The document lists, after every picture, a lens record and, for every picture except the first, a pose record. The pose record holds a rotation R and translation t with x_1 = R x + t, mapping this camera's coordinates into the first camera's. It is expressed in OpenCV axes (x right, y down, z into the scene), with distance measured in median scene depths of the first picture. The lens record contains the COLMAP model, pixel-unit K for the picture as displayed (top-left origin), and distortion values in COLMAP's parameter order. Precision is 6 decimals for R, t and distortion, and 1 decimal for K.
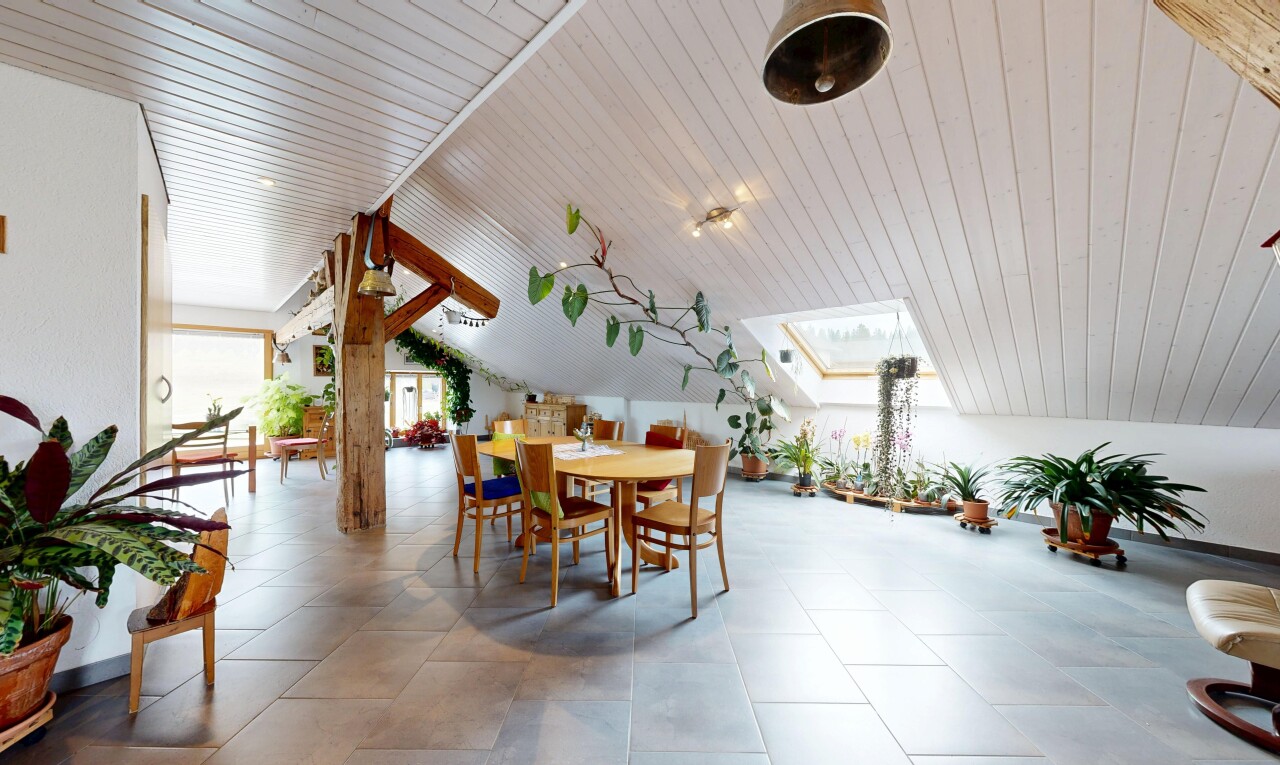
lens RADIAL K [[430.2, 0, 639.3], [0, 430.2, 384.7], [0, 0, 1]] dist [0.000803, 0.000039]
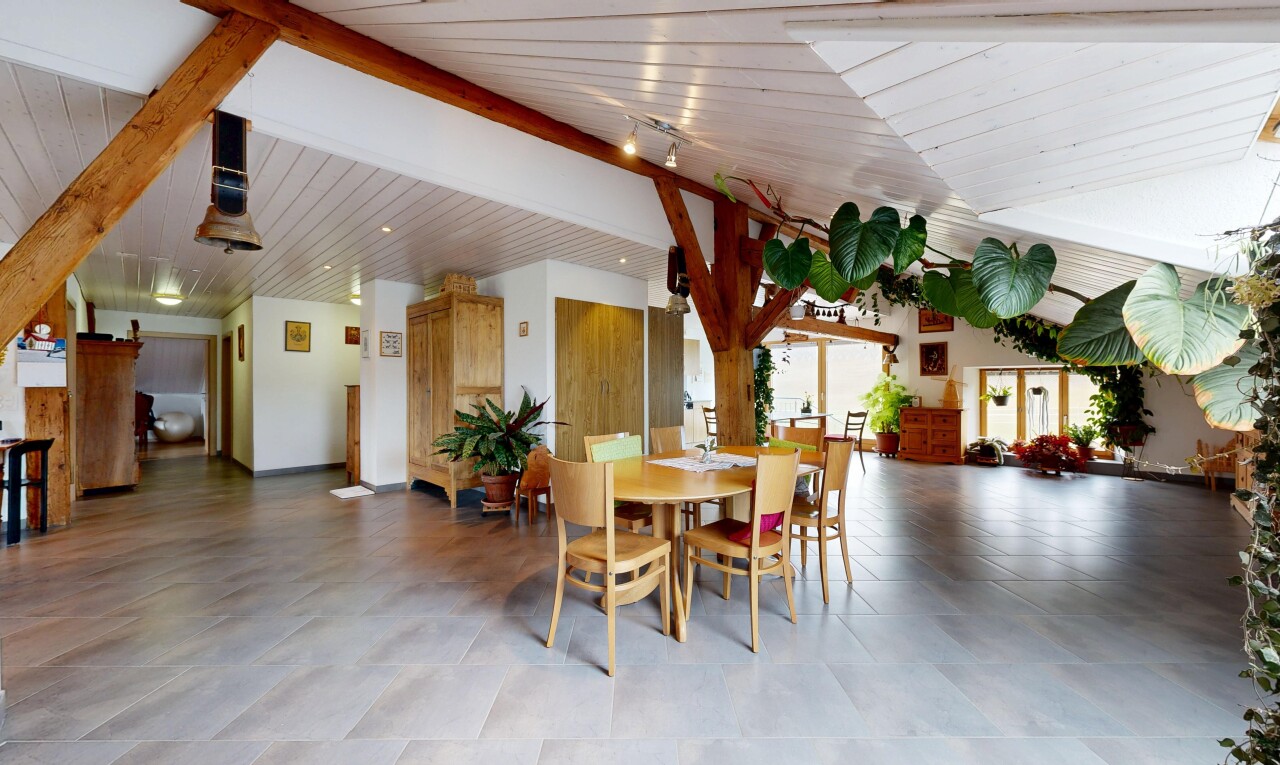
lens RADIAL K [[499.7, 0, 640.0], [0, 499.7, 382.5], [0, 0, 1]] dist [0.000109, 0.000101]
pose [[0.017665, -0.004989, -0.999832, 0.722929], [0.000254, 0.999988, -0.004985, 0.000852], [0.999844, -0.000166, 0.017666, 0.726524]]
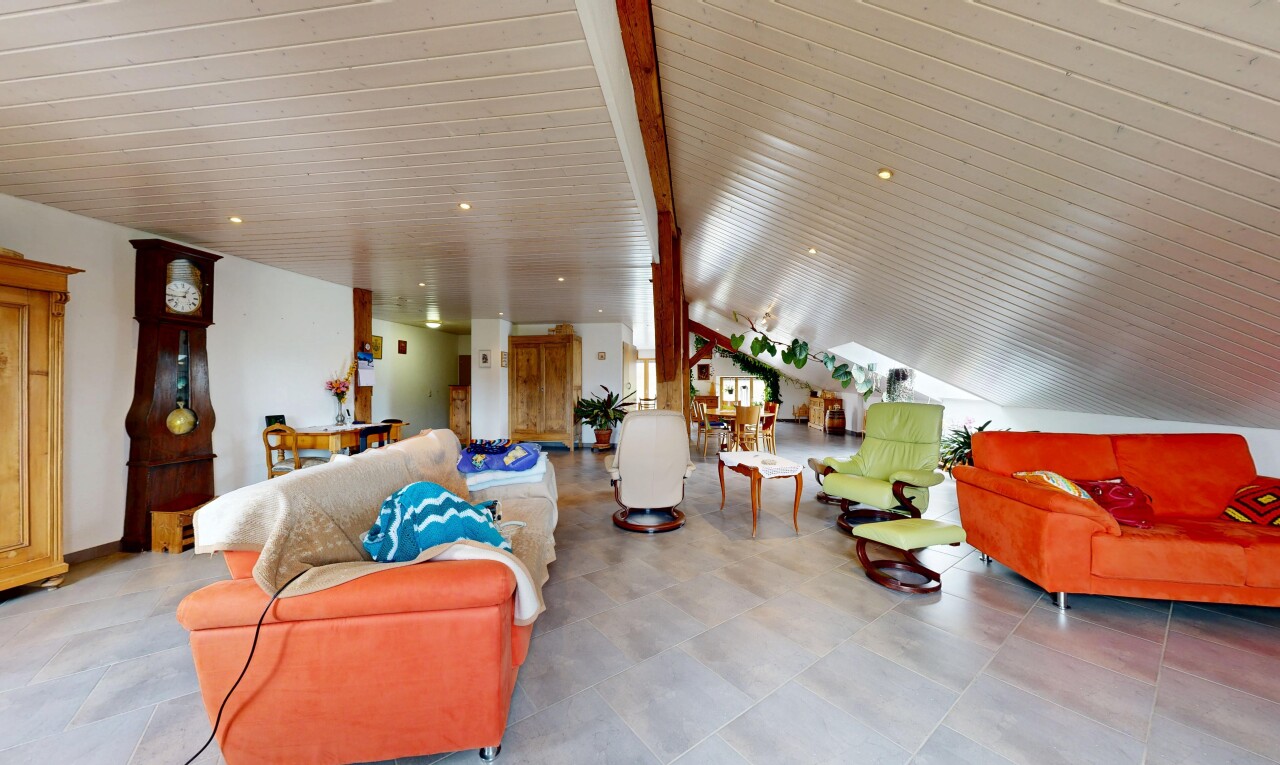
lens RADIAL K [[430.2, 0, 639.3], [0, 430.2, 384.7], [0, 0, 1]] dist [0.000803, 0.000039]
pose [[0.612317, -0.000226, -0.790612, 1.274014], [0.000459, 1.000000, 0.000070, 0.000442], [0.790612, -0.000406, 0.612317, -0.818551]]
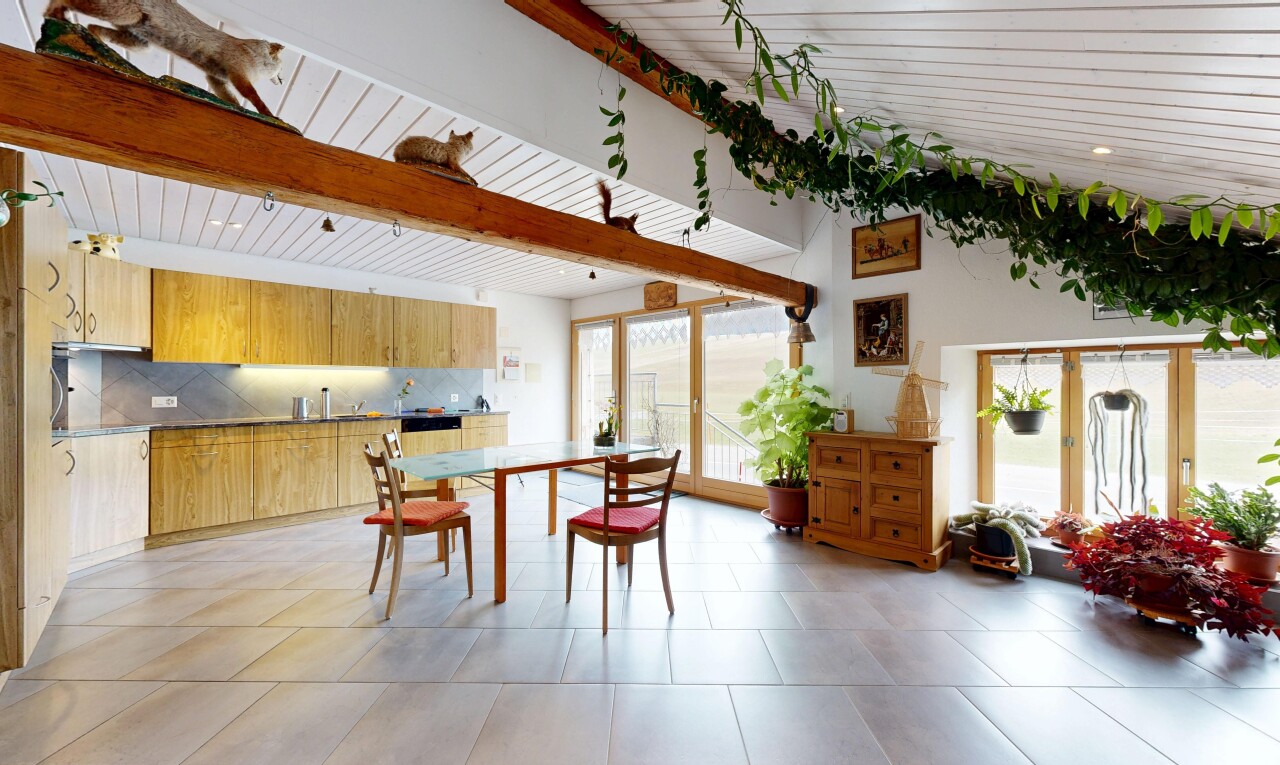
lens RADIAL K [[499.7, 0, 640.0], [0, 499.7, 382.5], [0, 0, 1]] dist [0.000109, 0.000101]
pose [[0.006320, -0.003514, -0.999974, -0.443440], [-0.000225, 0.999994, -0.003515, -0.001243], [0.999980, 0.000247, 0.006319, 1.572152]]
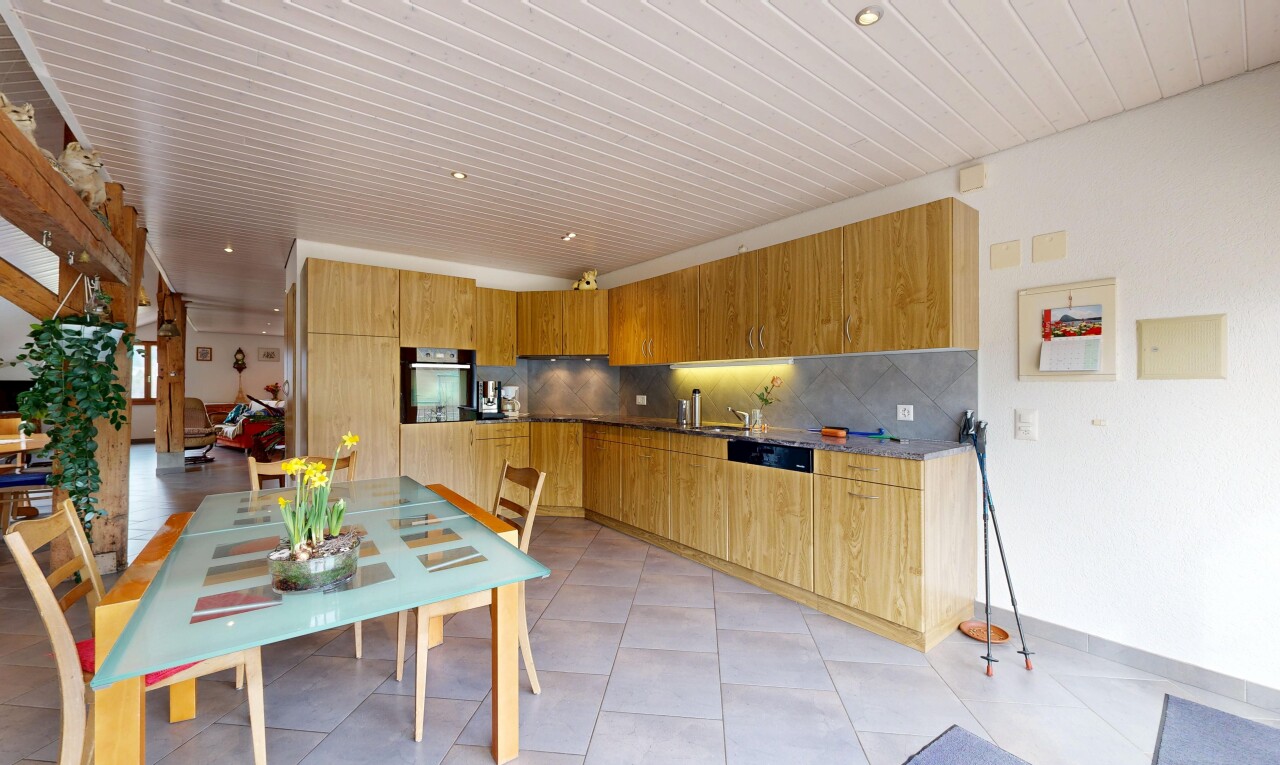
lens RADIAL K [[499.7, 0, 640.0], [0, 499.7, 382.5], [0, 0, 1]] dist [0.000109, 0.000101]
pose [[-0.994707, 0.001625, 0.102742, -1.735040], [0.001292, 0.999994, -0.003301, -0.002523], [-0.102747, -0.003150, -0.994703, 1.816039]]
